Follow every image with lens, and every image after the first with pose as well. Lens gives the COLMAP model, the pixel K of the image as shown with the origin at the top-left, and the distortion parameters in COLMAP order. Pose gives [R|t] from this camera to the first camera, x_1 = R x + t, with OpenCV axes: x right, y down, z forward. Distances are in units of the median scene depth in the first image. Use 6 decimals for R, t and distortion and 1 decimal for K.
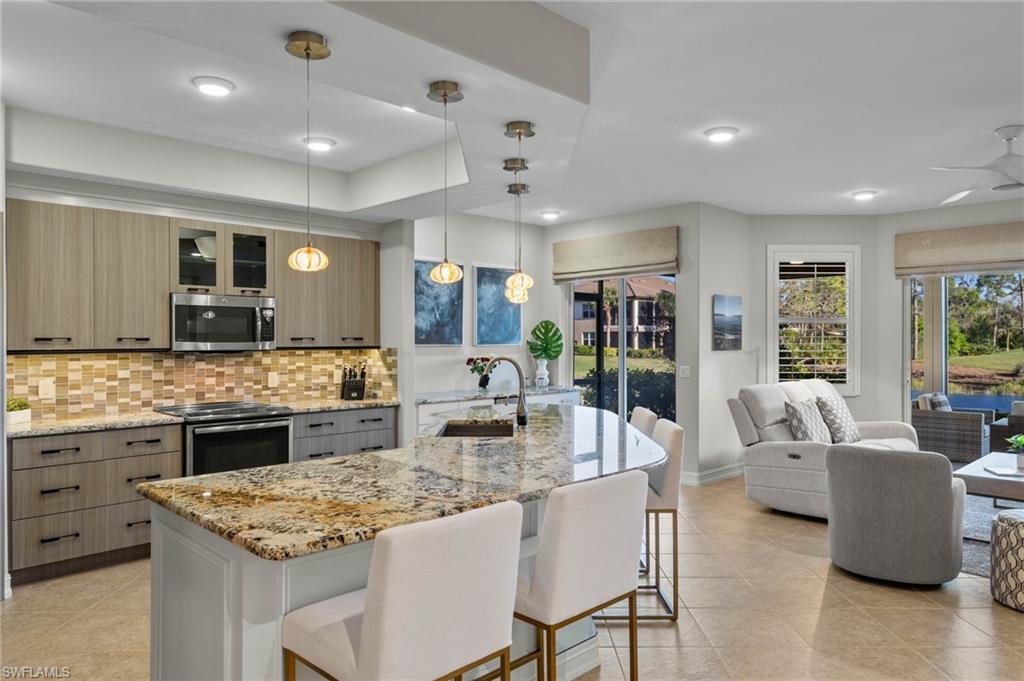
lens RADIAL K [[677.0, 0, 514.5], [0, 677.0, 341.4], [0, 0, 1]] dist [0.002380, -0.001113]
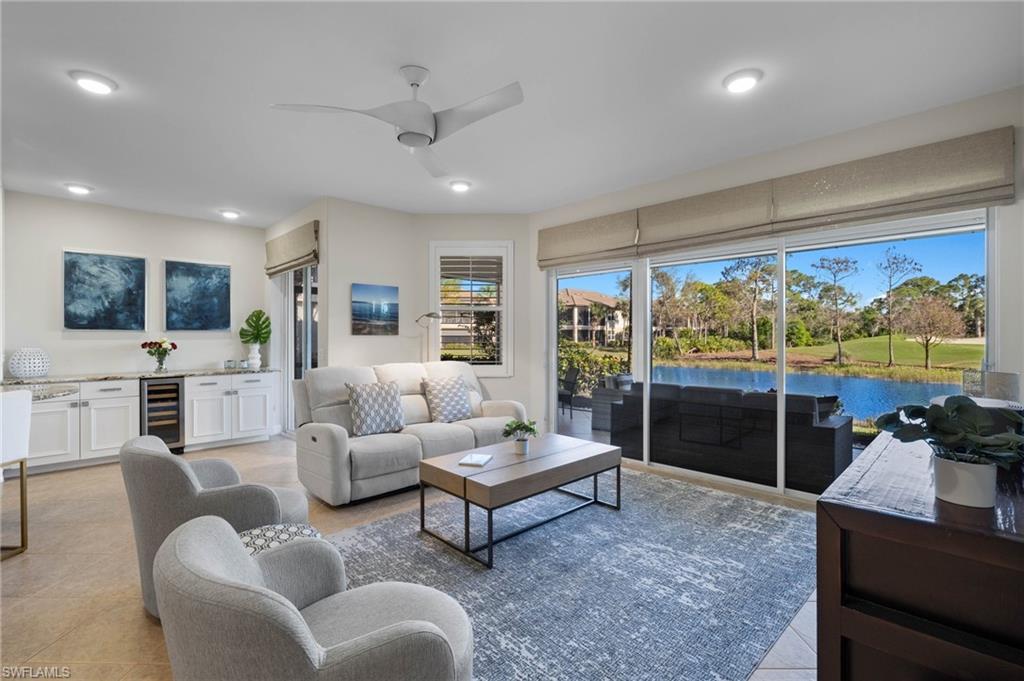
lens RADIAL K [[460.4, 0, 512.0], [0, 460.4, 340.5], [0, 0, 1]] dist [-0.004822, -0.000398]
pose [[0.999924, 0.000116, -0.012346, 0.645660], [-0.000037, 0.999979, 0.006445, 0.020181], [0.012346, -0.006444, 0.999903, 0.303714]]
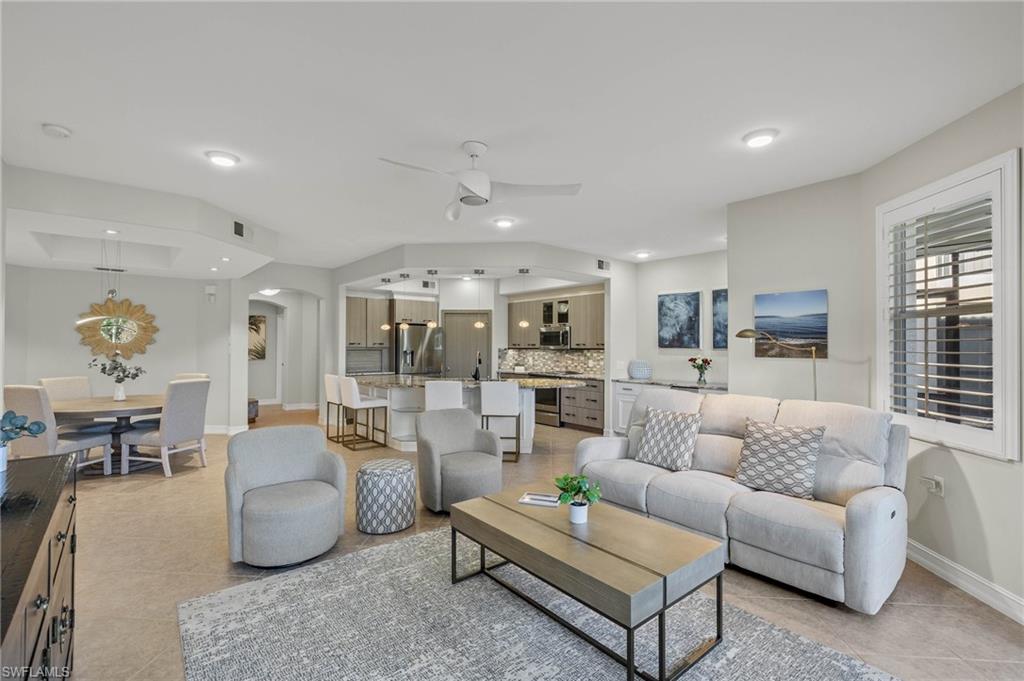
lens RADIAL K [[460.4, 0, 512.0], [0, 460.4, 340.5], [0, 0, 1]] dist [-0.004822, -0.000398]
pose [[-0.084640, -0.009864, -0.996363, 1.080135], [-0.004686, 0.999944, -0.009501, -0.001398], [0.996401, 0.003865, -0.084682, 0.837256]]
